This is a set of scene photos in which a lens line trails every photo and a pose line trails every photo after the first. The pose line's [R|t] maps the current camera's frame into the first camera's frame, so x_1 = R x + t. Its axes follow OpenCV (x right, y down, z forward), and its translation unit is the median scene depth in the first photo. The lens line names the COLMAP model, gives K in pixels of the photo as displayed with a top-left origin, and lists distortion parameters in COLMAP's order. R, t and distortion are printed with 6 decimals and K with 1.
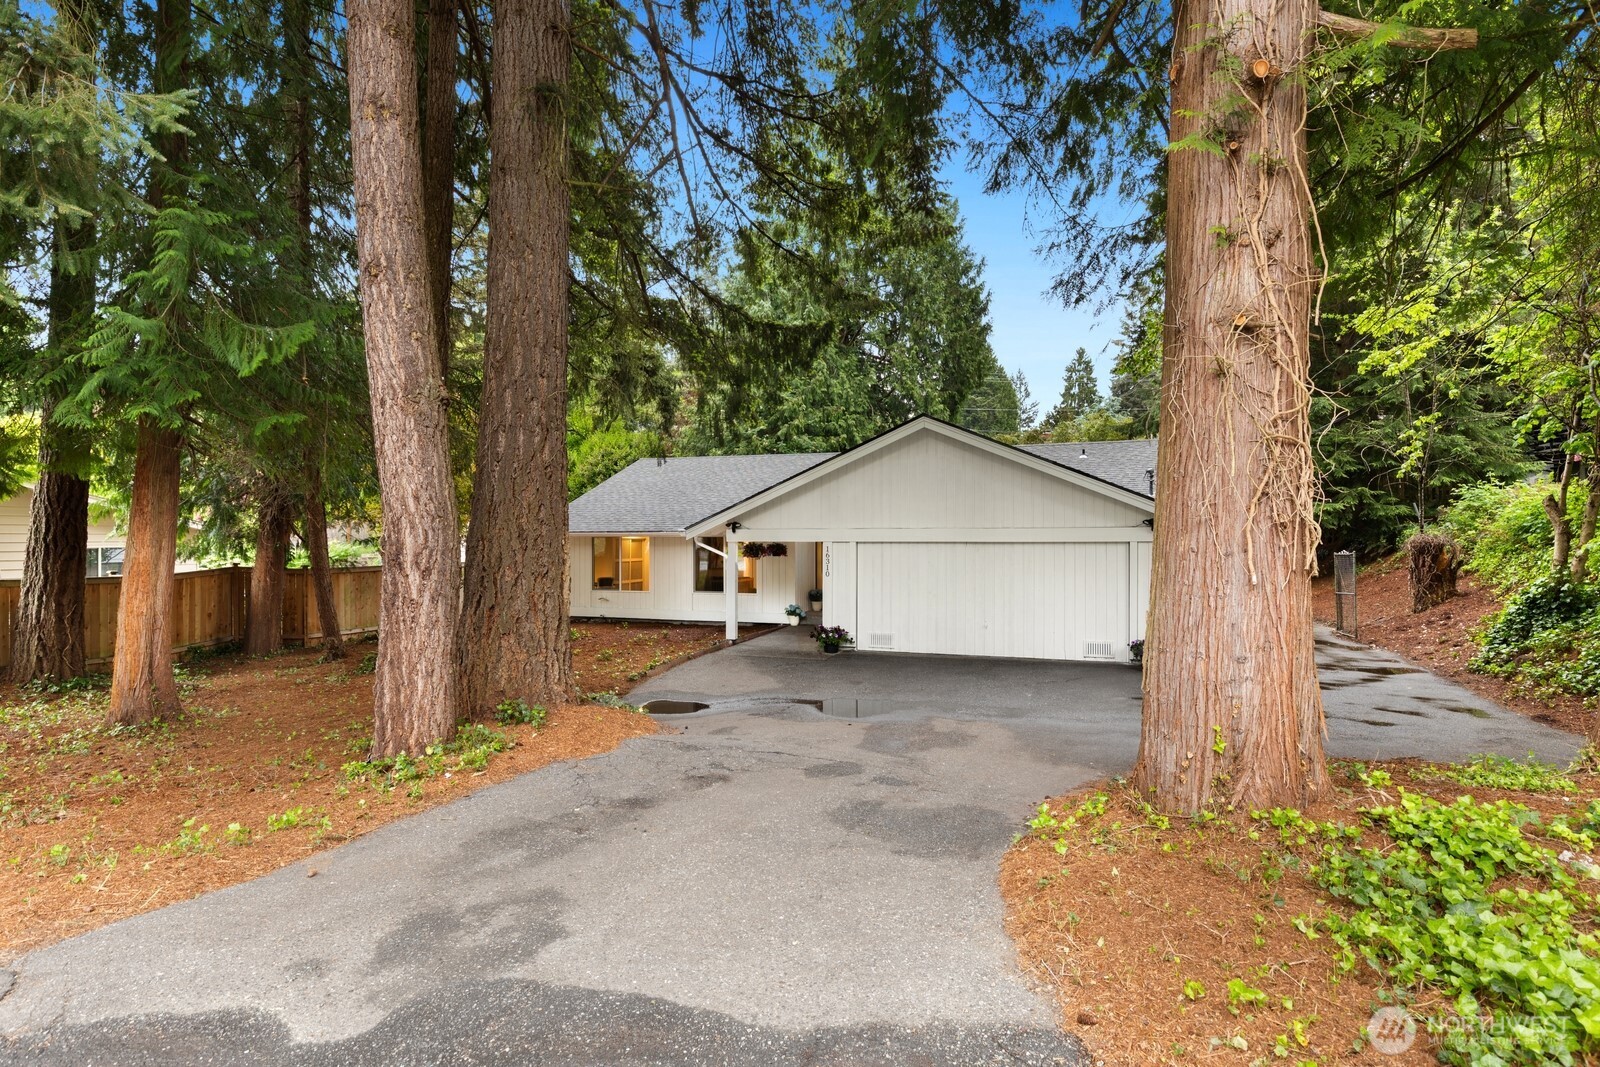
lens RADIAL K [[830.6, 0, 800.0], [0, 830.6, 533.5], [0, 0, 1]] dist [-0.001253, 0.000051]
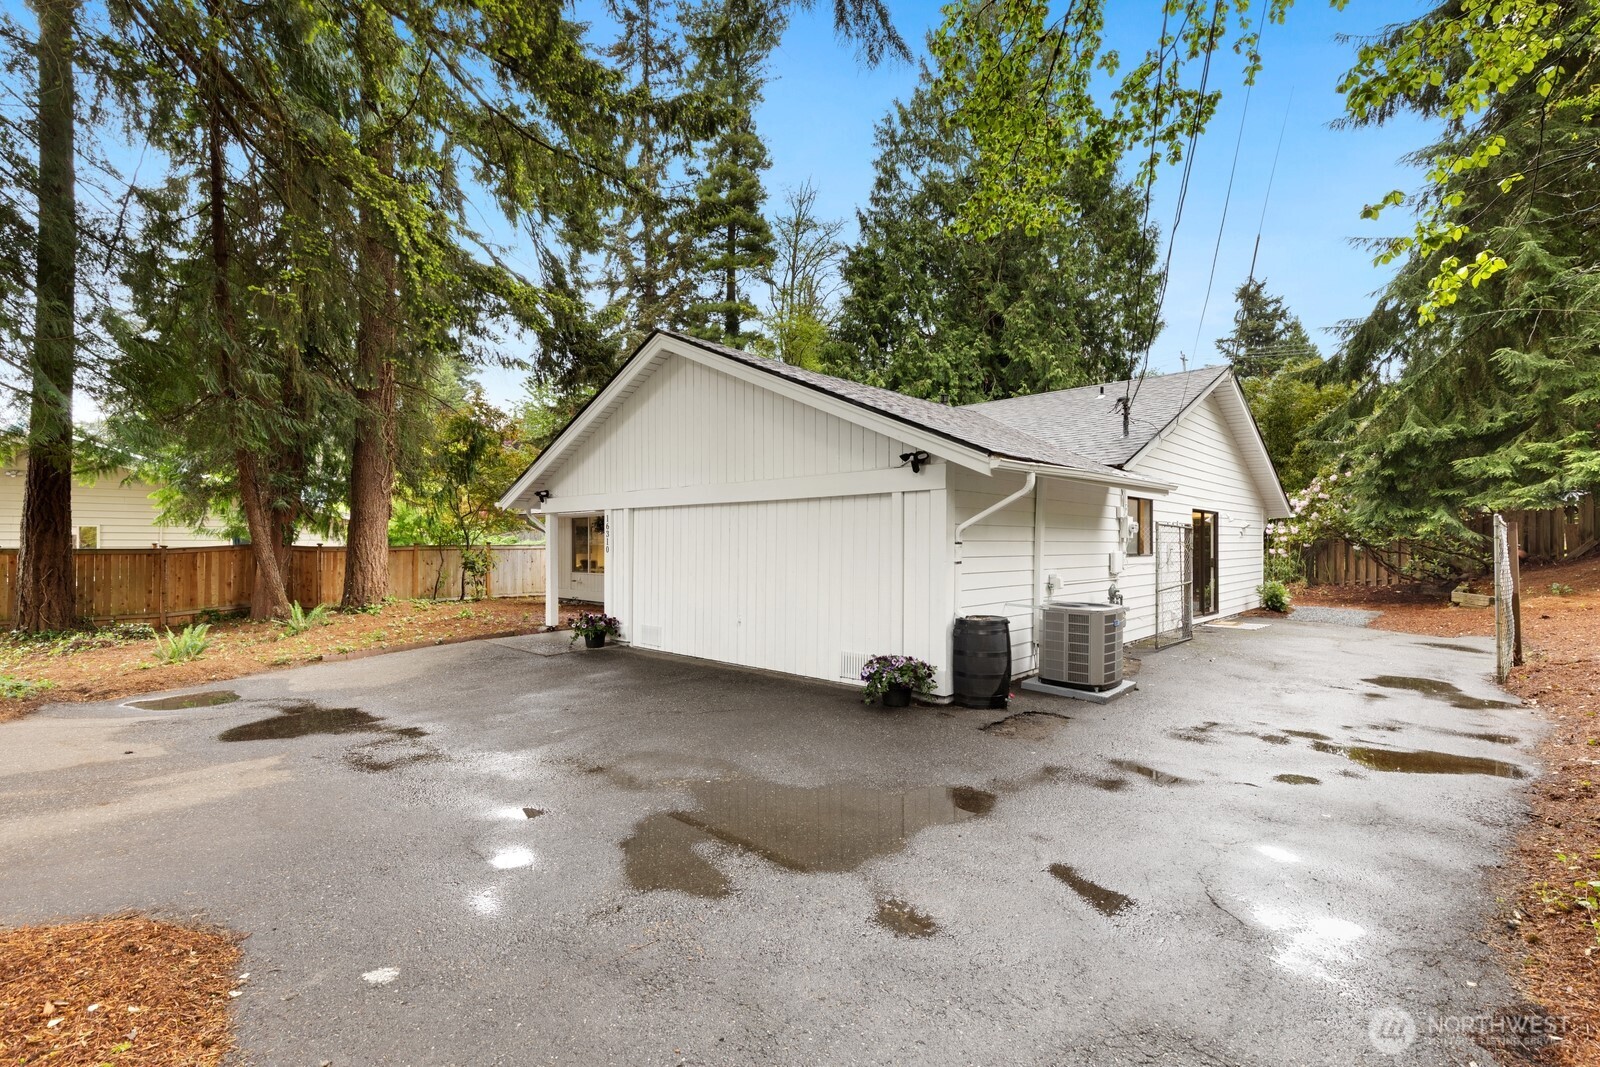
lens RADIAL K [[729.2, 0, 800.0], [0, 729.2, 533.5], [0, 0, 1]] dist [0.015152, -0.000093]
pose [[0.911455, -0.003412, -0.411386, 0.400611], [0.000635, 0.999976, -0.006887, 0.031354], [0.411400, 0.006016, 0.911435, 0.347204]]
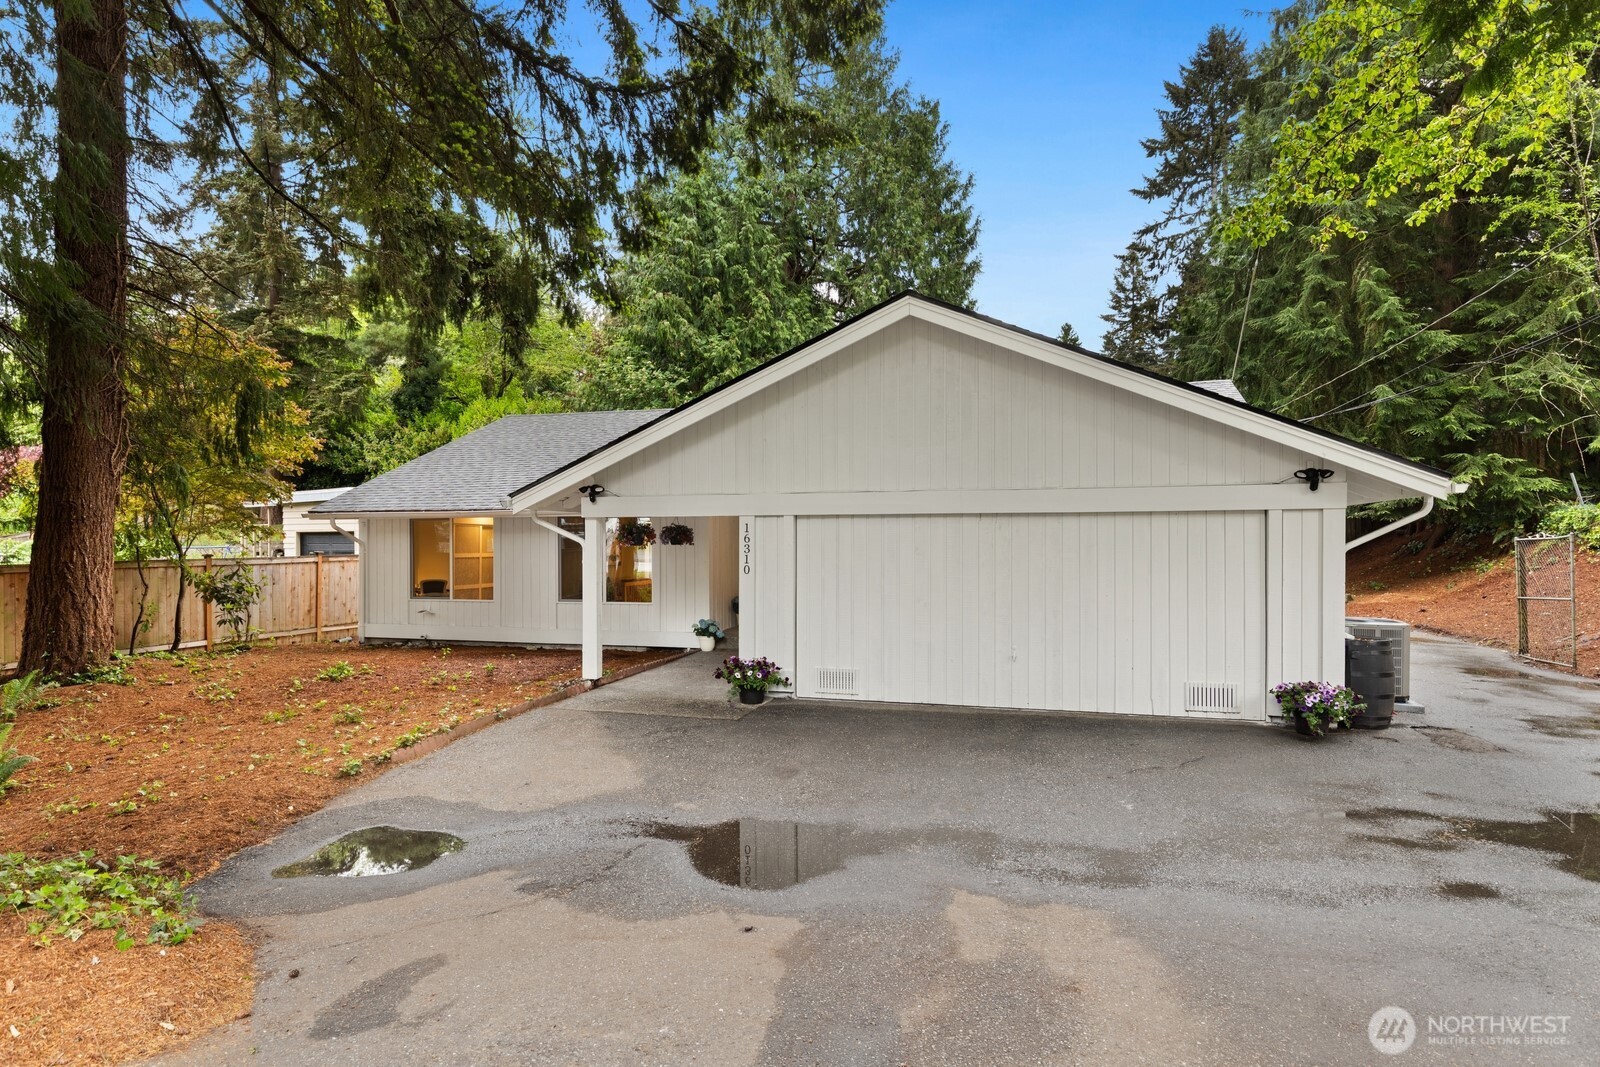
lens RADIAL K [[906.6, 0, 800.0], [0, 906.6, 533.5], [0, 0, 1]] dist [0.001352, 0.000641]
pose [[0.998859, -0.001548, 0.047736, 0.032536], [0.001644, 0.999997, -0.001987, 0.019317], [-0.047733, 0.002063, 0.998858, 0.280467]]
